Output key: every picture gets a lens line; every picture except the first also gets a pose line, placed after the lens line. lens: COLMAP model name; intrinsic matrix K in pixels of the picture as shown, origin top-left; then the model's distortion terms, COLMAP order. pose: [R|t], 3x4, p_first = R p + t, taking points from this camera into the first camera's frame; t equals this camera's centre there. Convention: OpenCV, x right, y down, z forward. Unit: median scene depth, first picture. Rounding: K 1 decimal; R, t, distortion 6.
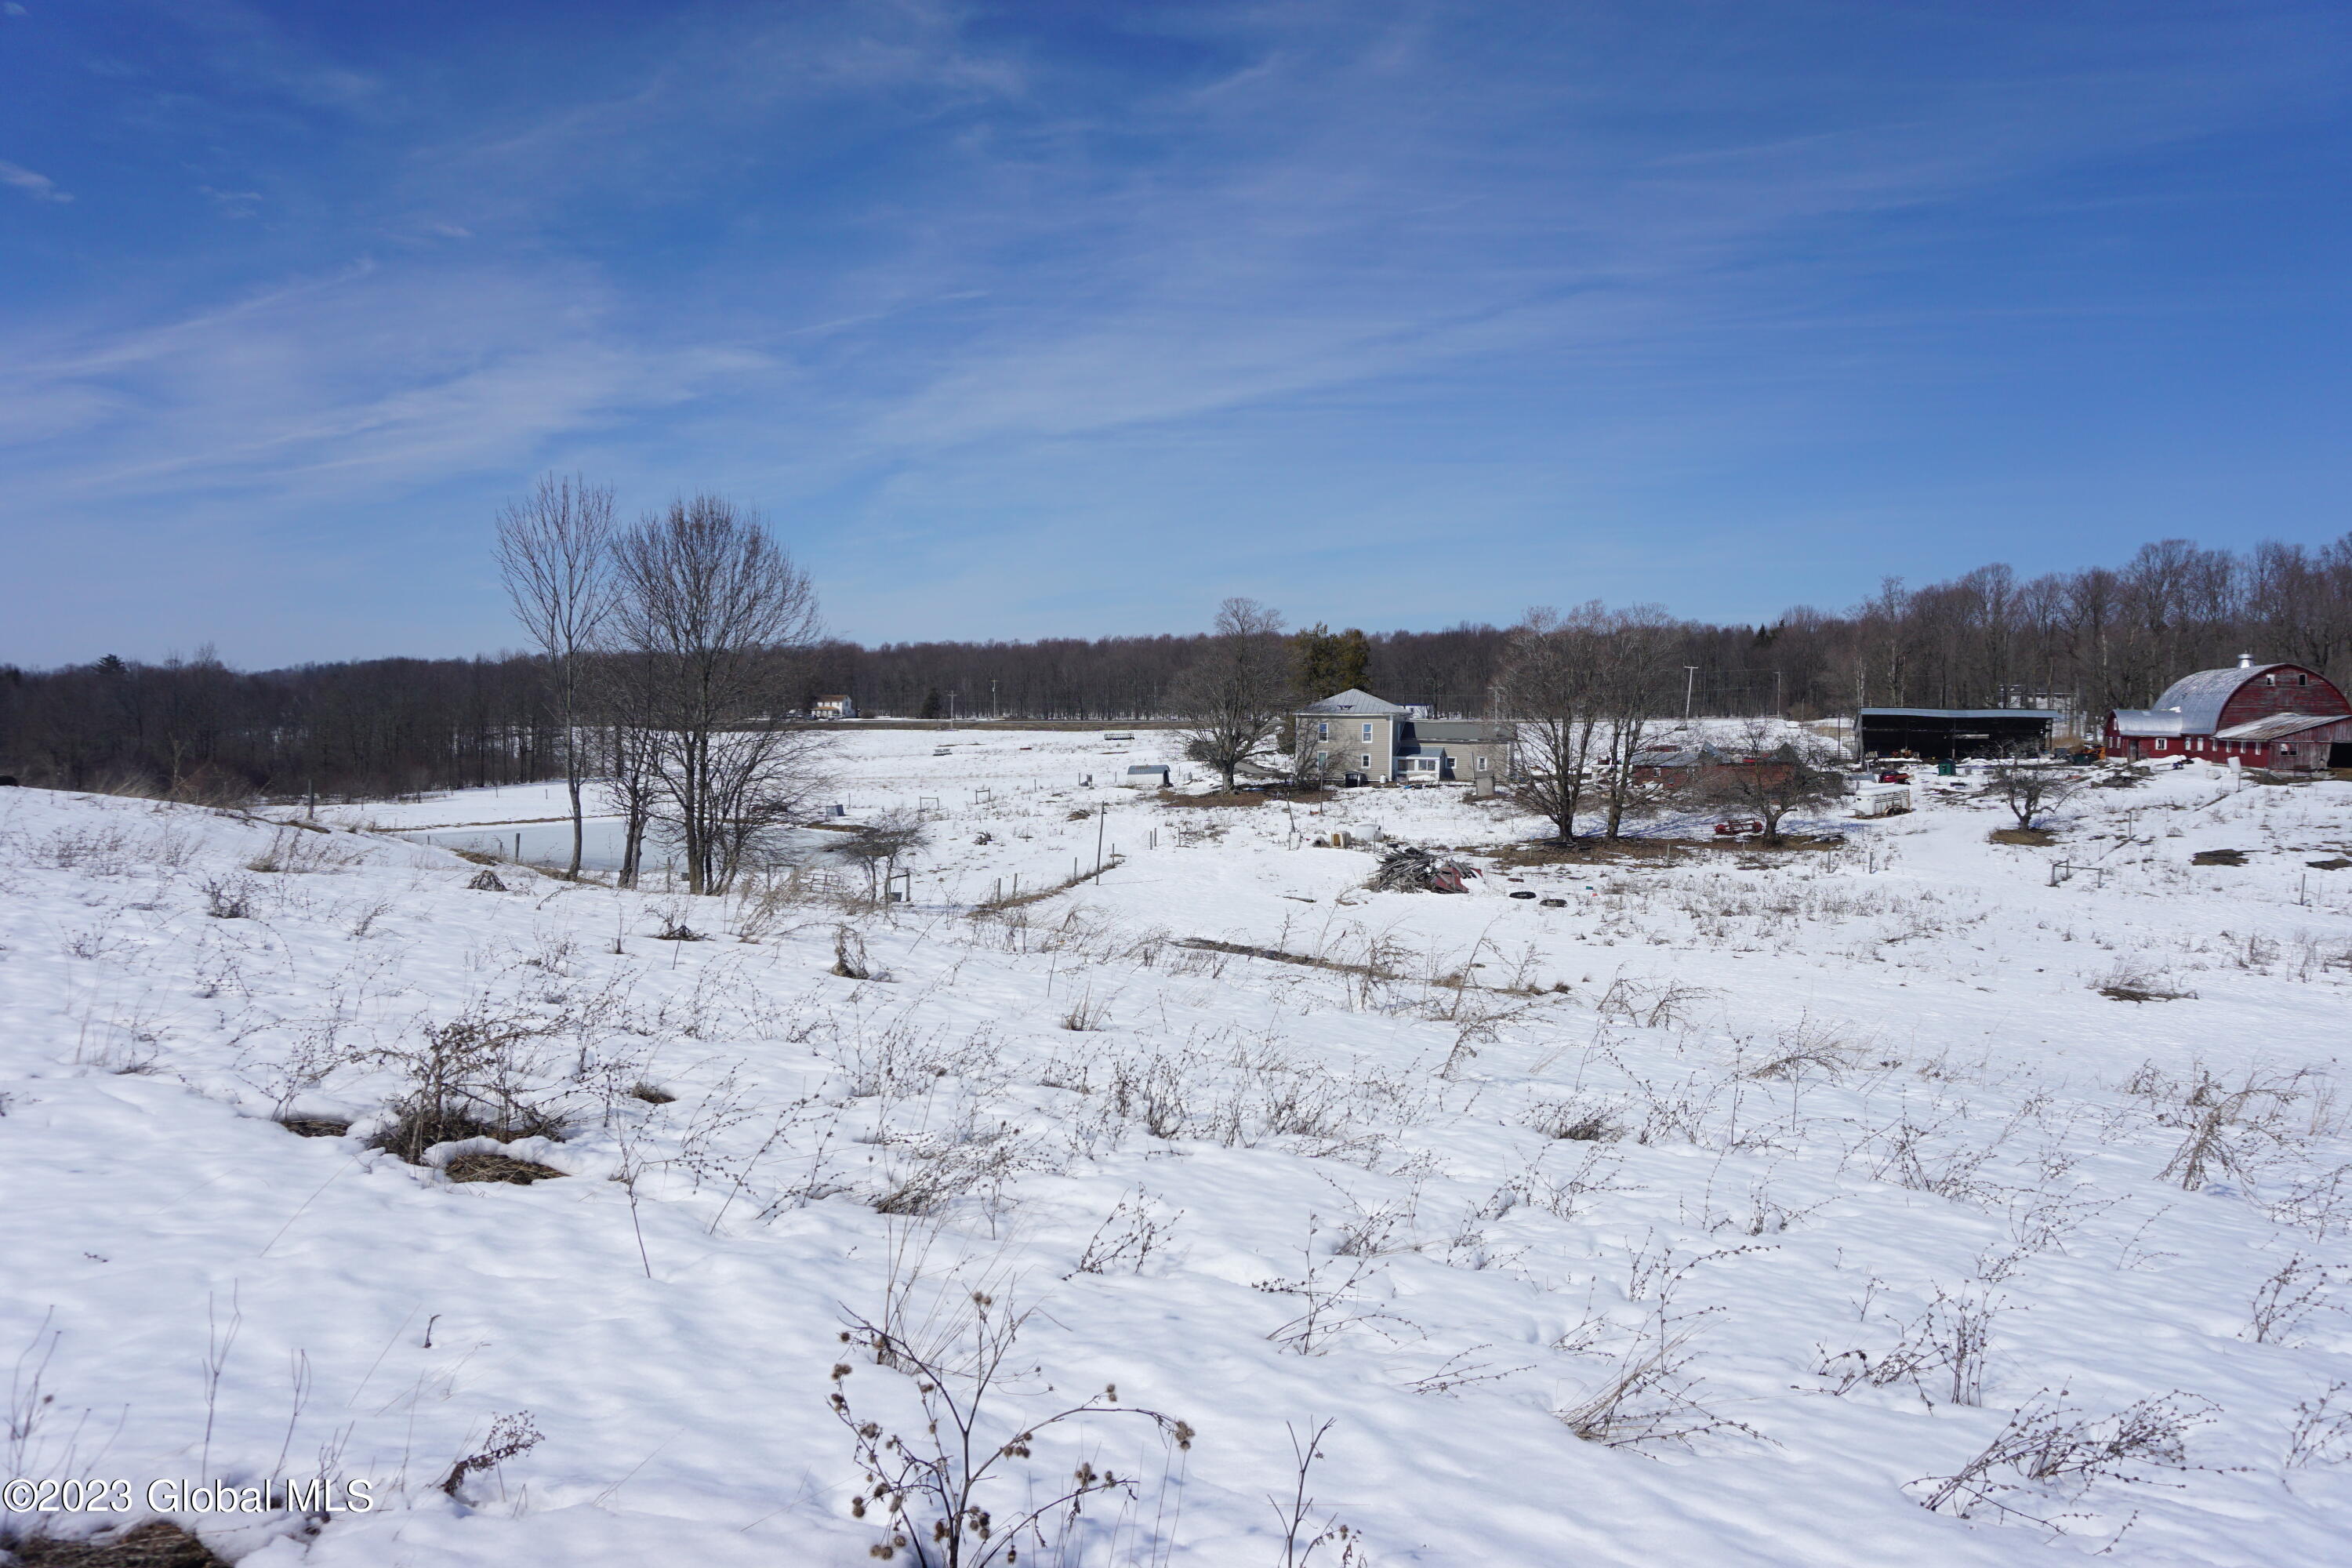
lens RADIAL K [[1574.6, 0, 1180.3], [0, 1574.6, 770.0], [0, 0, 1]] dist [-0.052953, 0.036422]
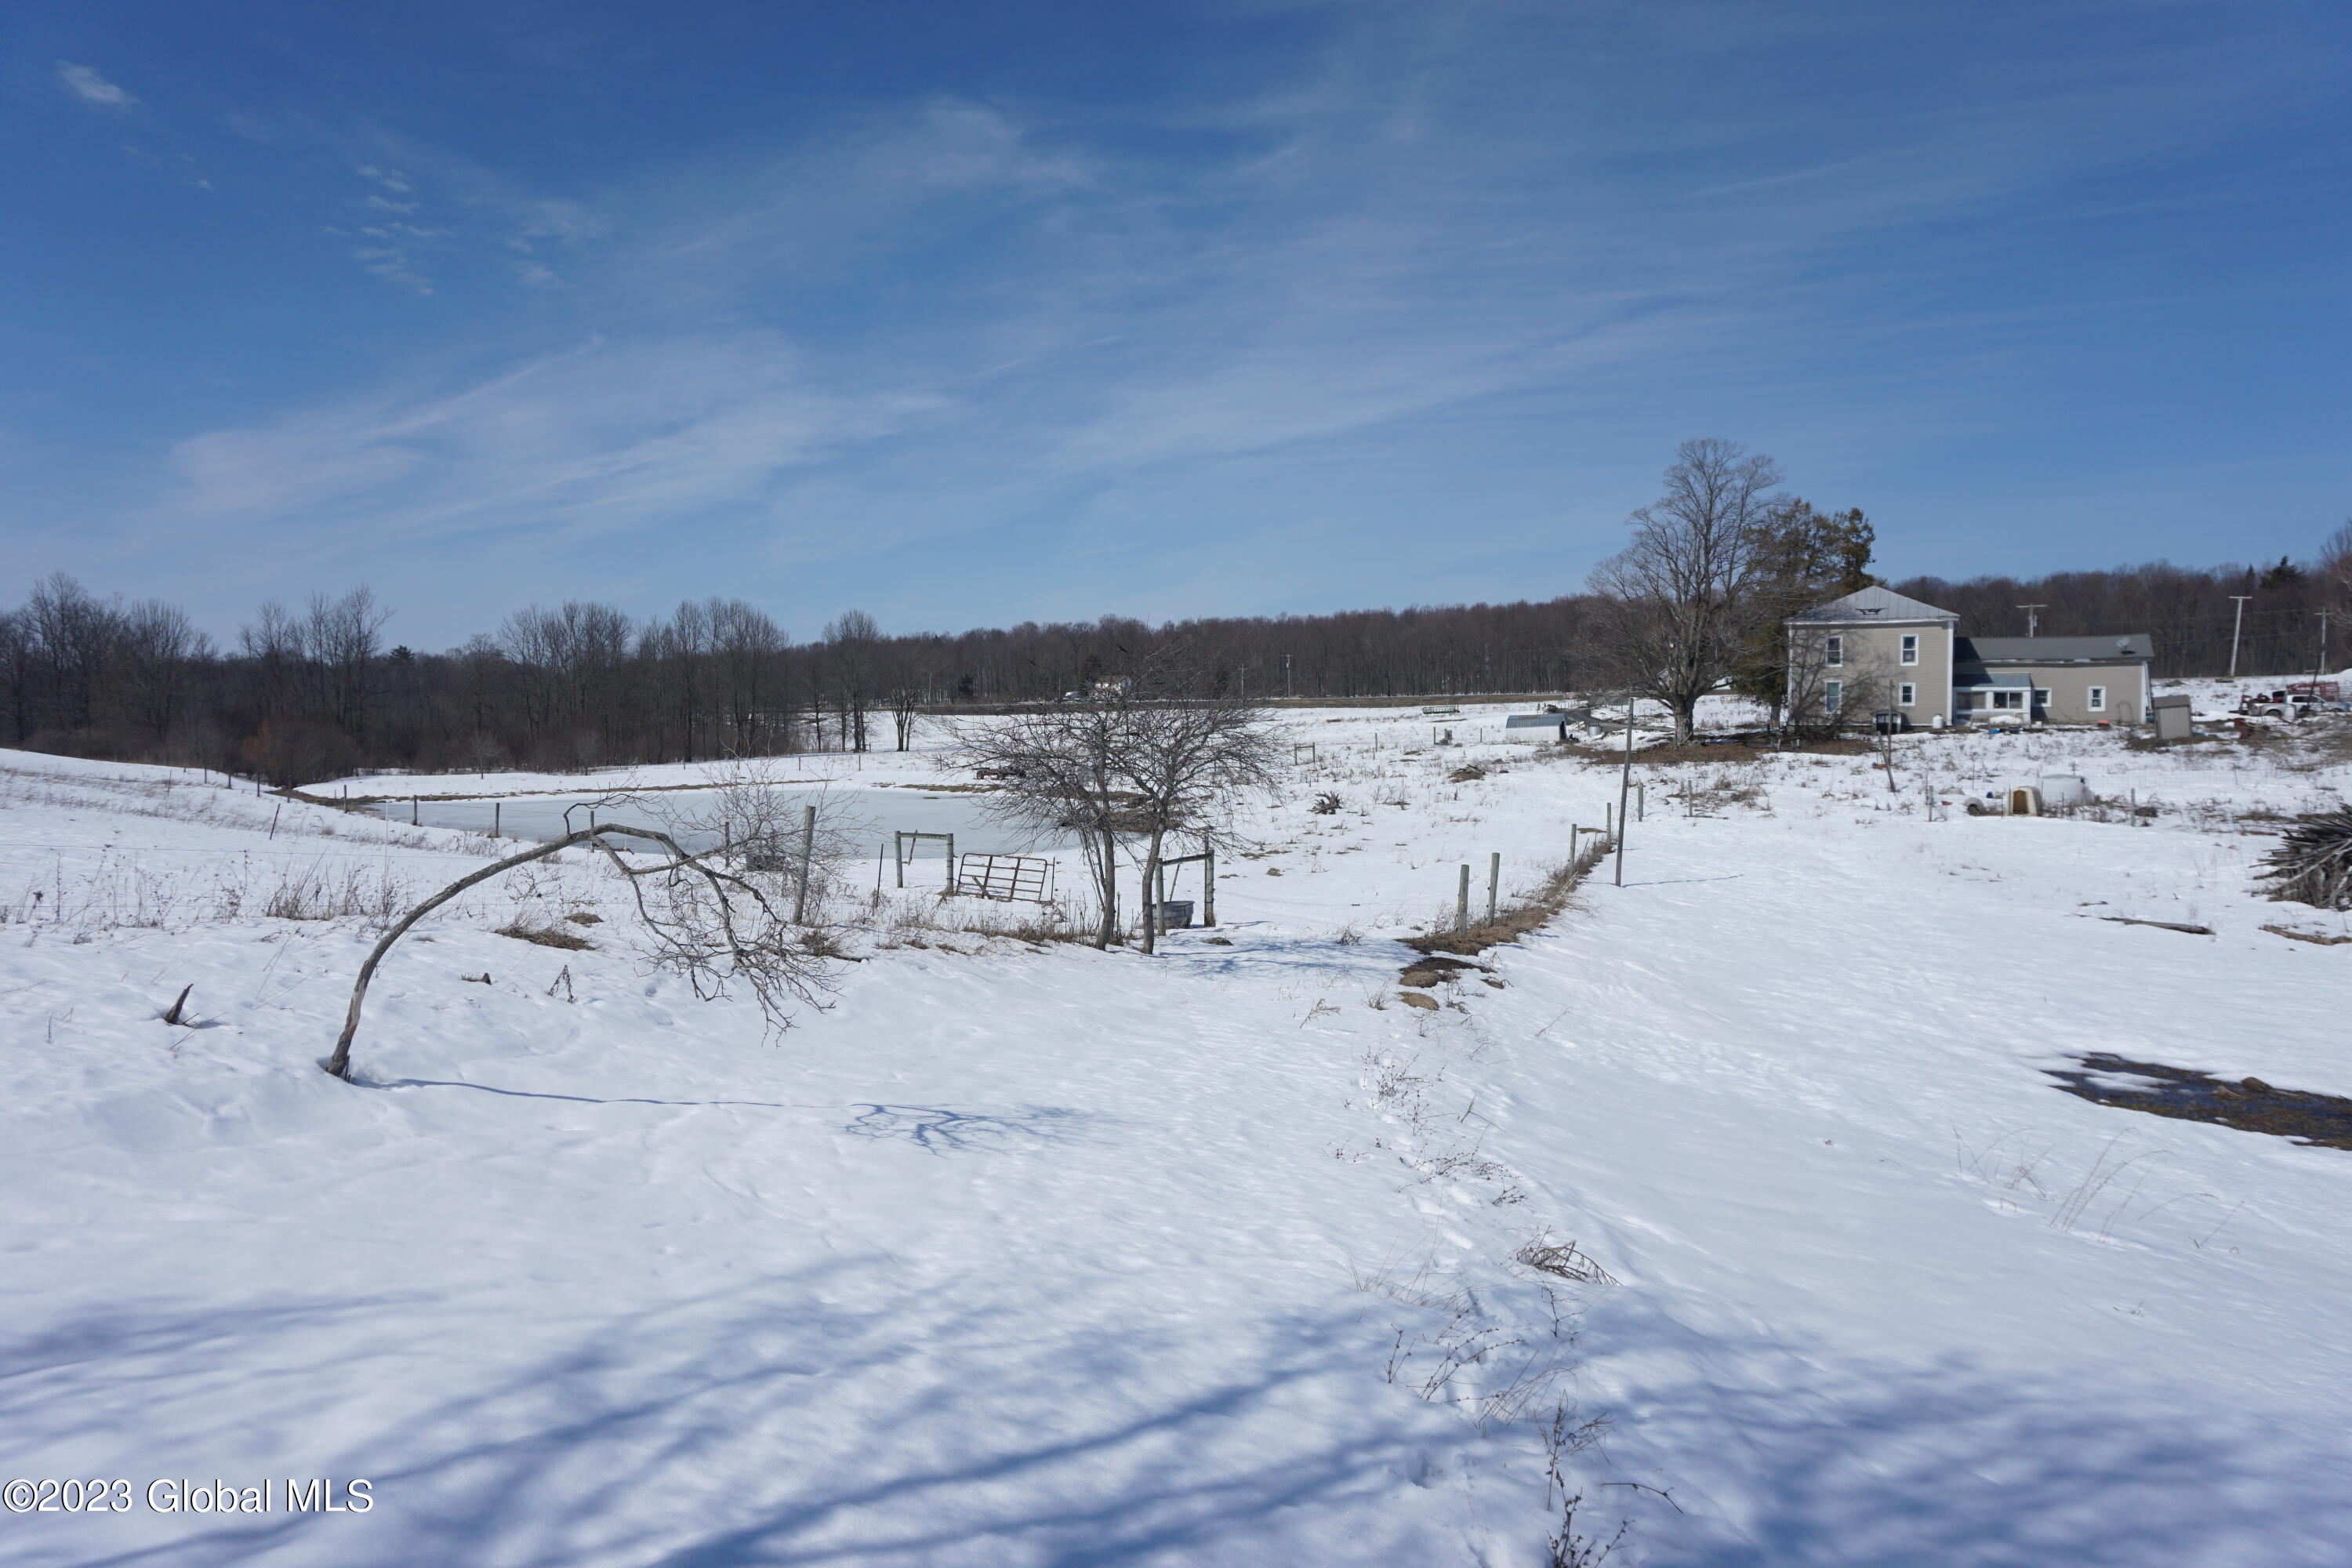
lens RADIAL K [[1574.6, 0, 1183.3], [0, 1574.6, 783.3], [0, 0, 1]] dist [-0.052953, 0.036422]
pose [[0.984387, -0.003487, -0.175980, -0.069055], [0.004884, 0.999960, 0.007508, 0.028499], [0.175947, -0.008251, 0.984365, 0.384123]]
